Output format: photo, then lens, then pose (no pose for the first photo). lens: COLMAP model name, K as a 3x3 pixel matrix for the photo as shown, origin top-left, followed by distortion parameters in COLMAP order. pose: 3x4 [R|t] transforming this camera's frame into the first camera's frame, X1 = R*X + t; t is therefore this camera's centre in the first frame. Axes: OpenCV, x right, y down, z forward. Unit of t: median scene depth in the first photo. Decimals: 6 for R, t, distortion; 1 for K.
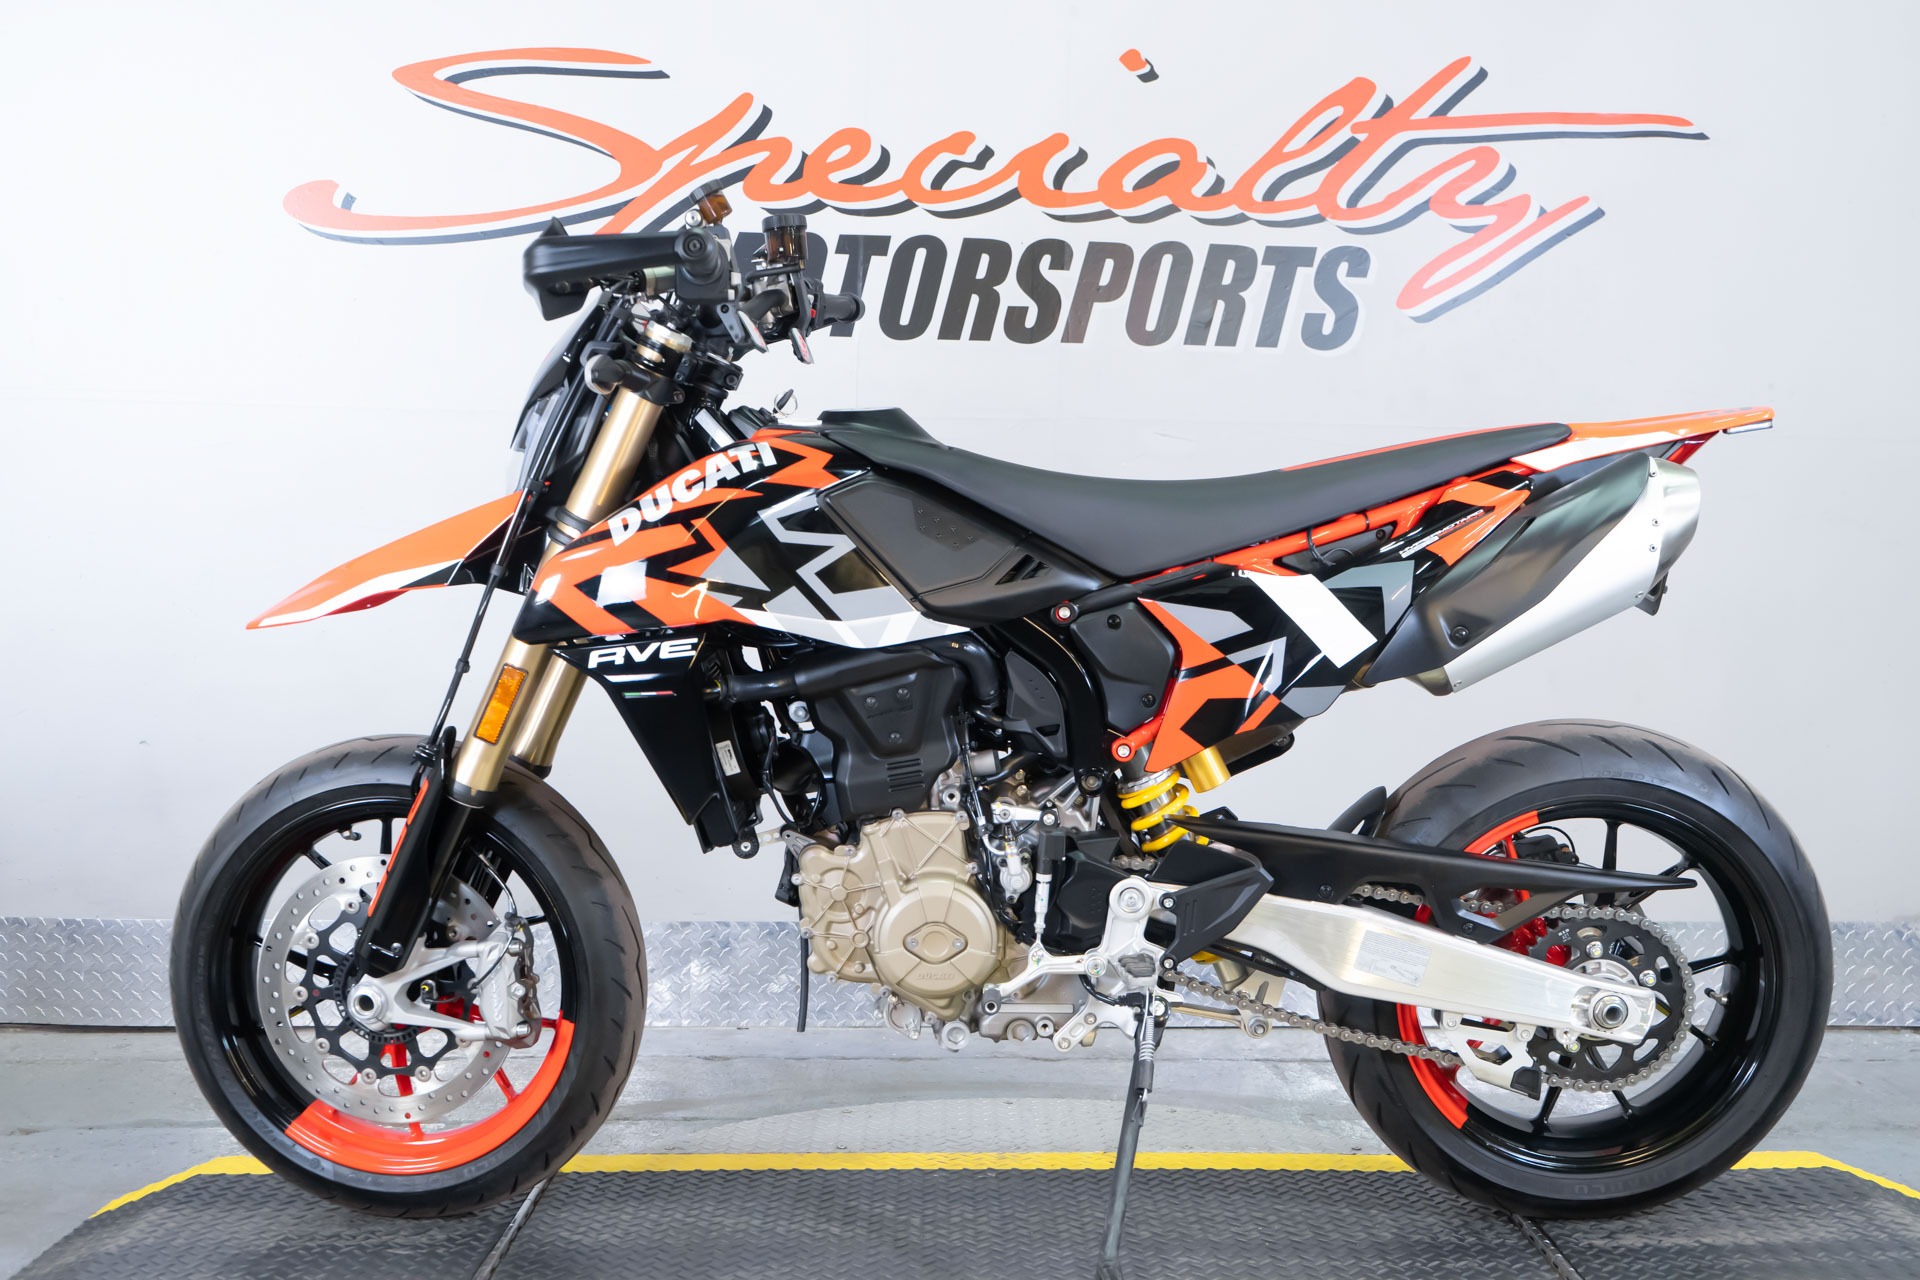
lens RADIAL K [[2134.0, 0, 960.0], [0, 2134.0, 640.0], [0, 0, 1]] dist [0.003439, 0.019121]
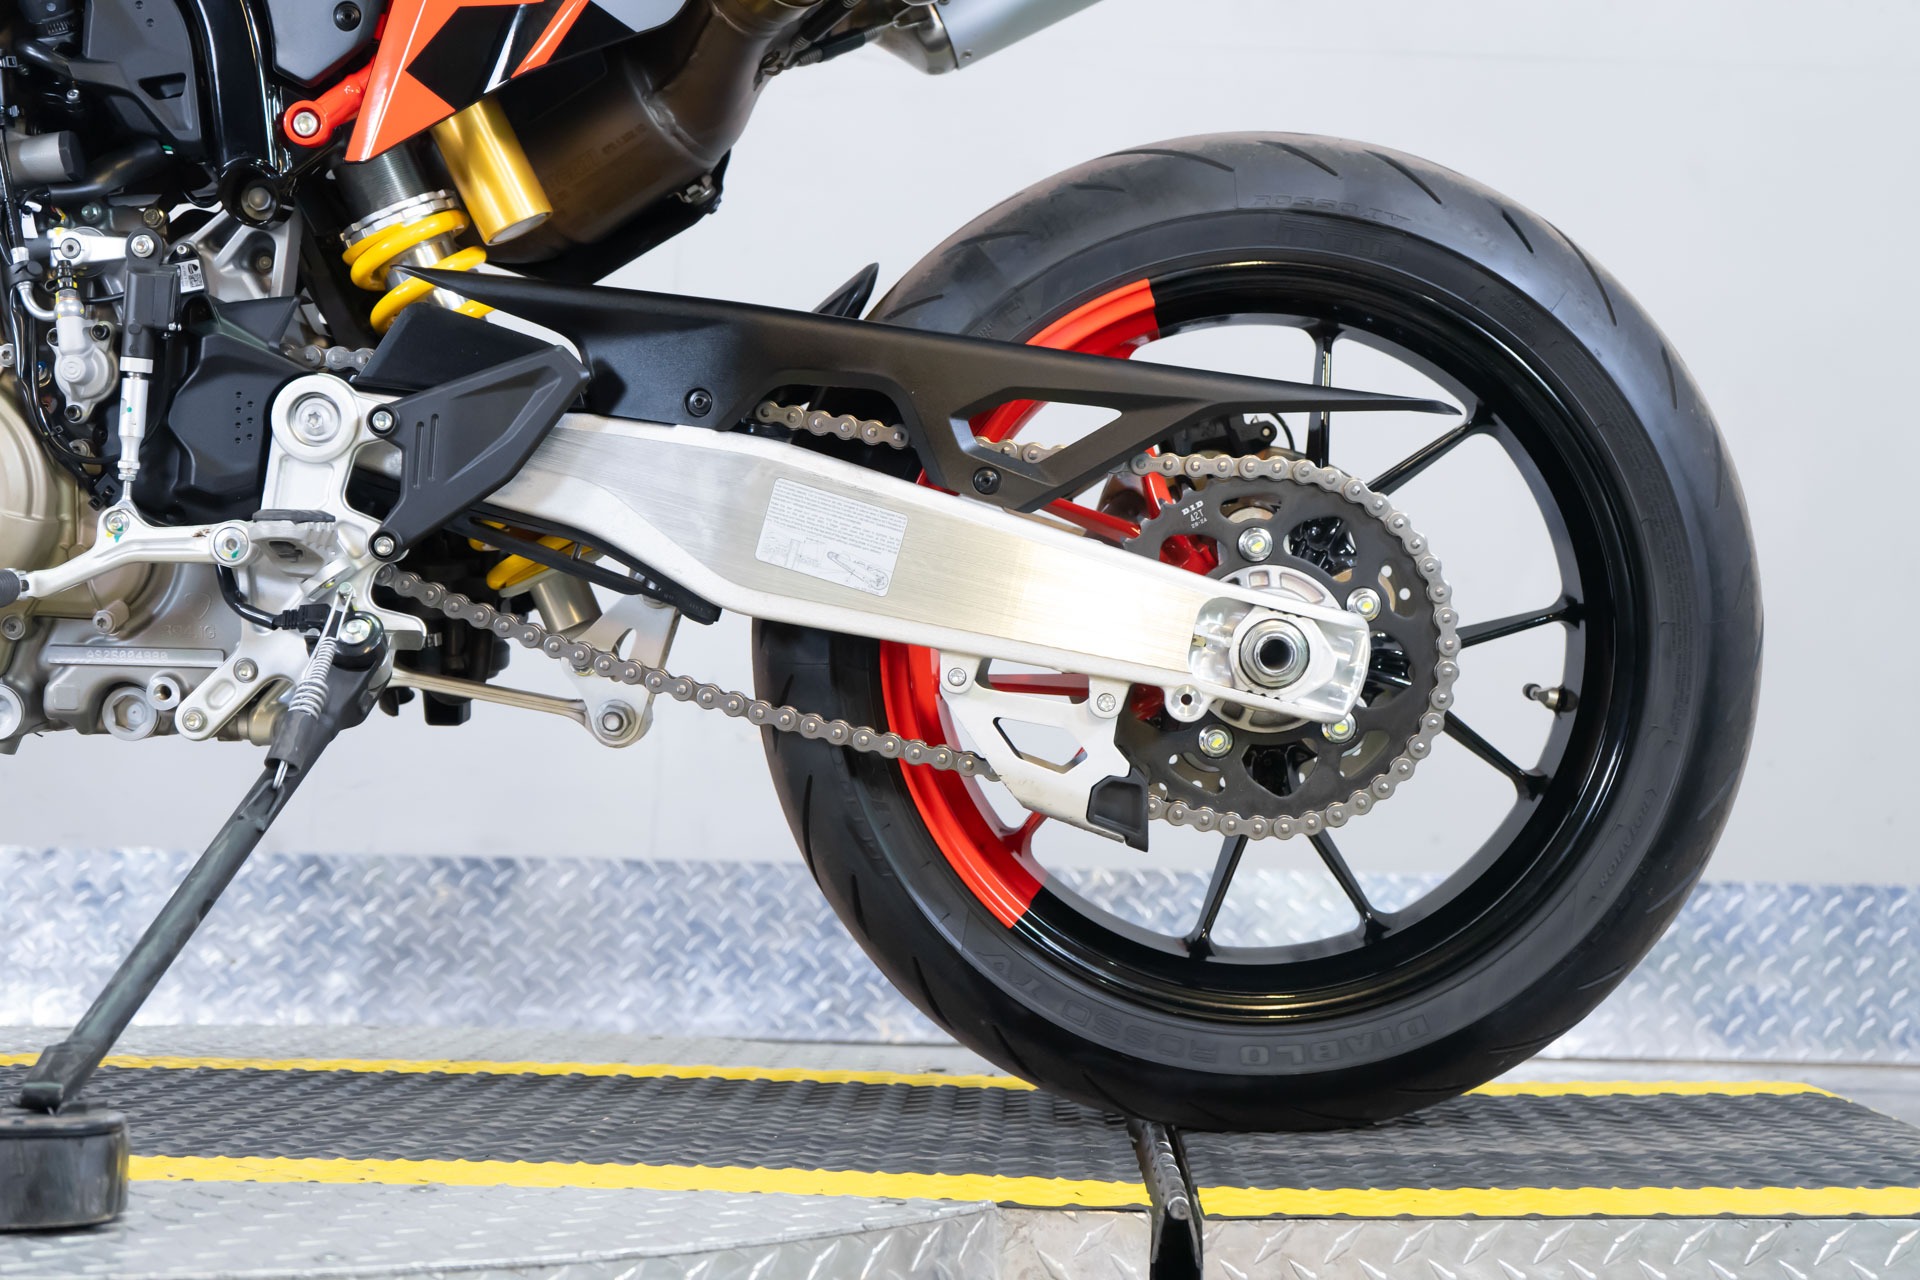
lens RADIAL K [[2842.8, 0, 964.9], [0, 2842.8, 640.0], [0, 0, 1]] dist [0.030347, 0.028401]
pose [[0.999328, 0.014831, -0.033529, 0.156309], [-0.017600, 0.996322, -0.083858, 0.139247], [0.032162, 0.084392, 0.995913, 0.209943]]
